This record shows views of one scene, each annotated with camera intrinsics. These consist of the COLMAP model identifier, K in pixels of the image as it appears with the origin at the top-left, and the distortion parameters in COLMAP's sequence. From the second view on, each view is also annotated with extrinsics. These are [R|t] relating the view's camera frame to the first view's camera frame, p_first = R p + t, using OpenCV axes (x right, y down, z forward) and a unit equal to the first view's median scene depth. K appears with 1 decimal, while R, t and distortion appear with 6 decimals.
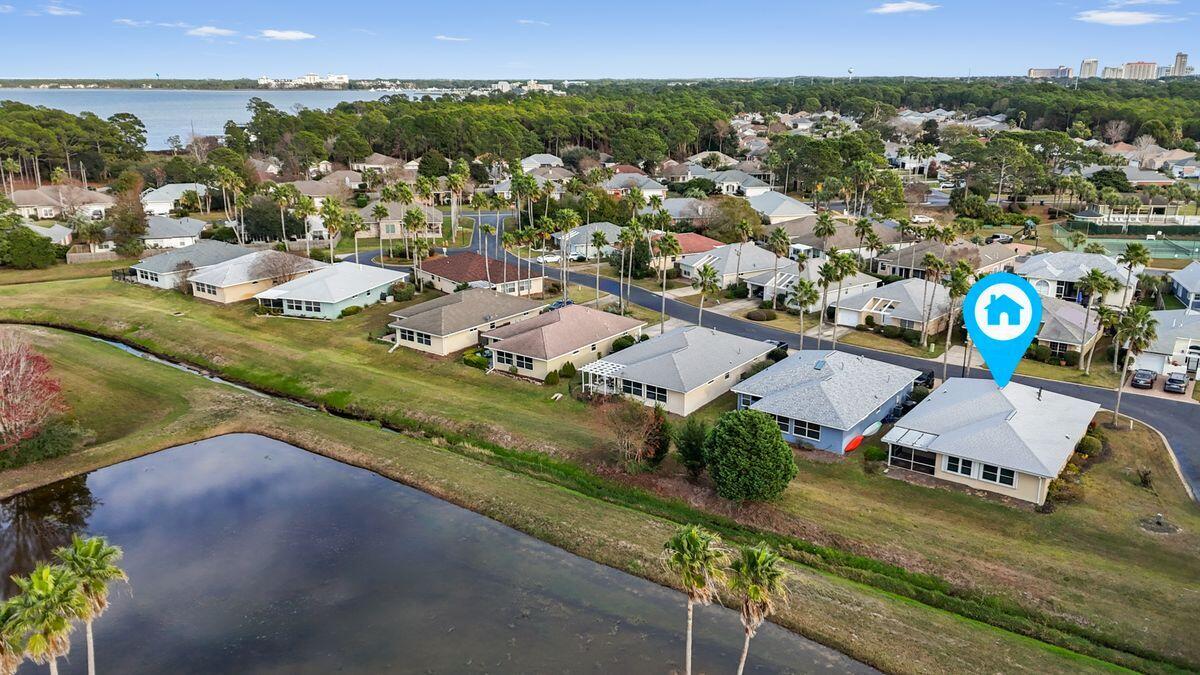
lens RADIAL K [[906.1, 0, 600.0], [0, 906.1, 337.5], [0, 0, 1]] dist [-0.001964, -0.001124]
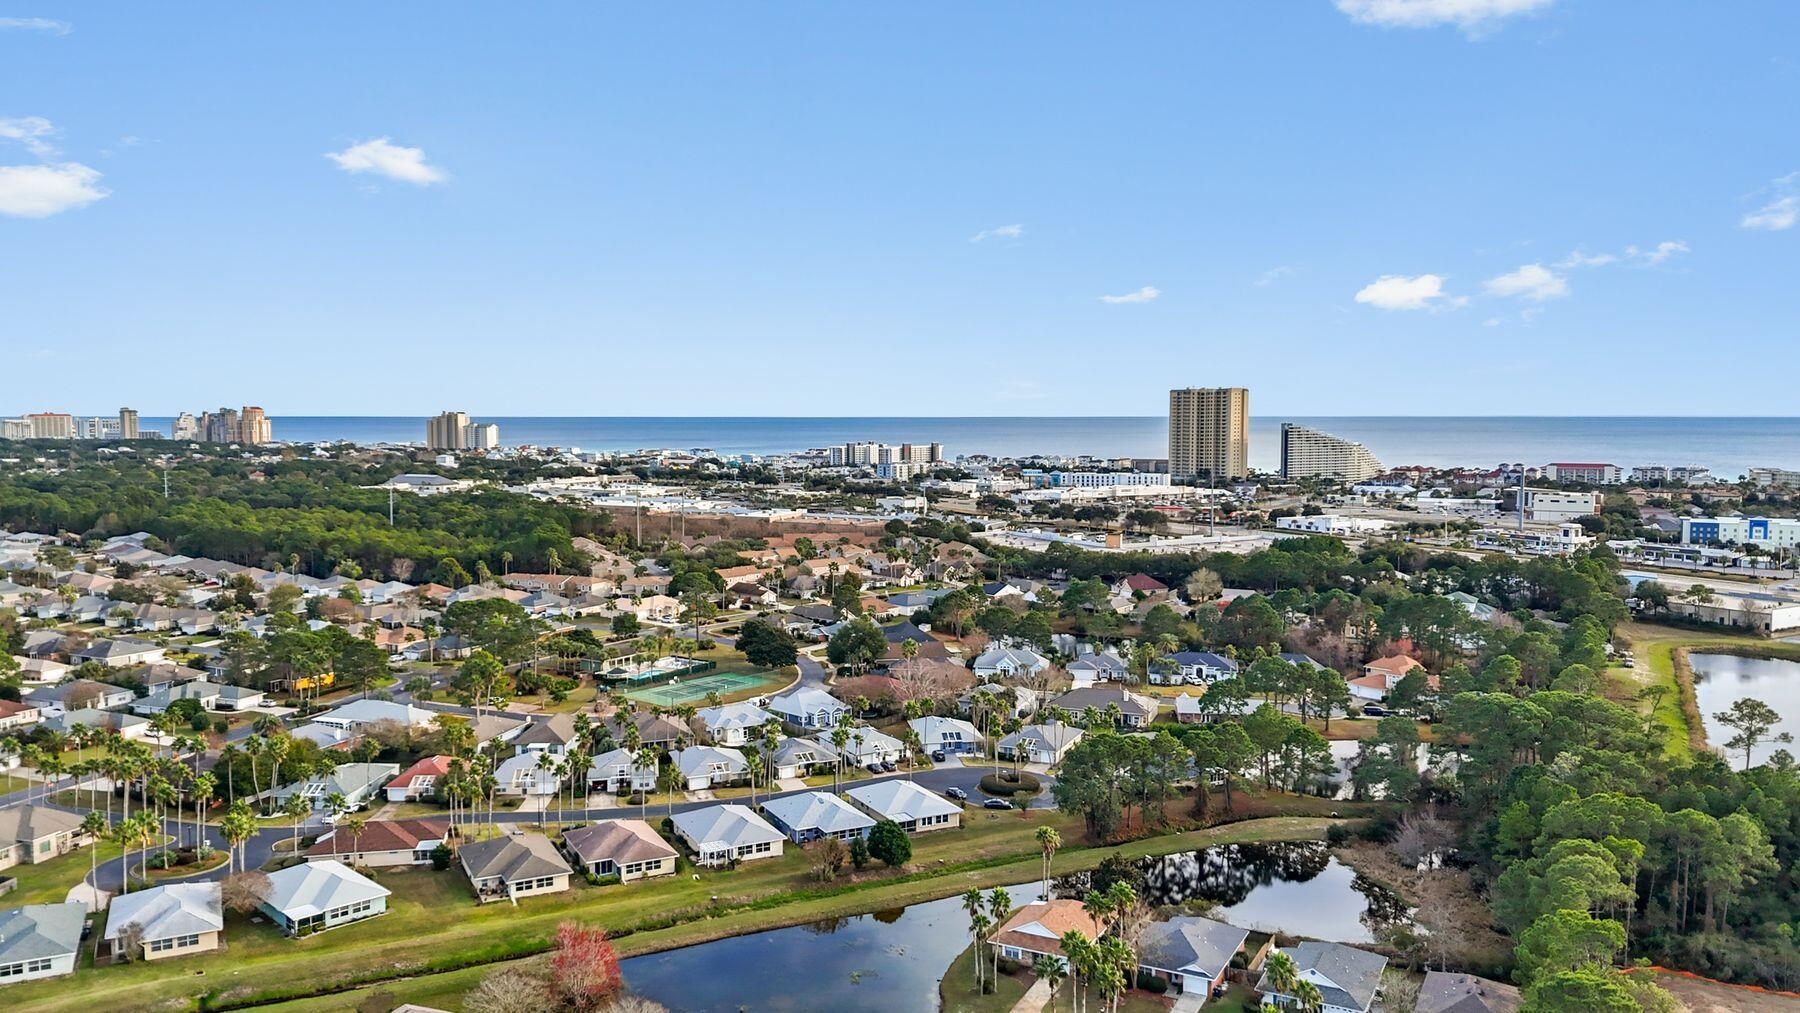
lens RADIAL K [[1359.2, 0, 900.0], [0, 1359.2, 506.5], [0, 0, 1]] dist [-0.001964, -0.001124]
pose [[0.420027, -0.057554, 0.905685, -1.702070], [0.244303, 0.968316, -0.051765, -0.290298], [-0.874010, 0.243005, 0.420780, -0.301368]]
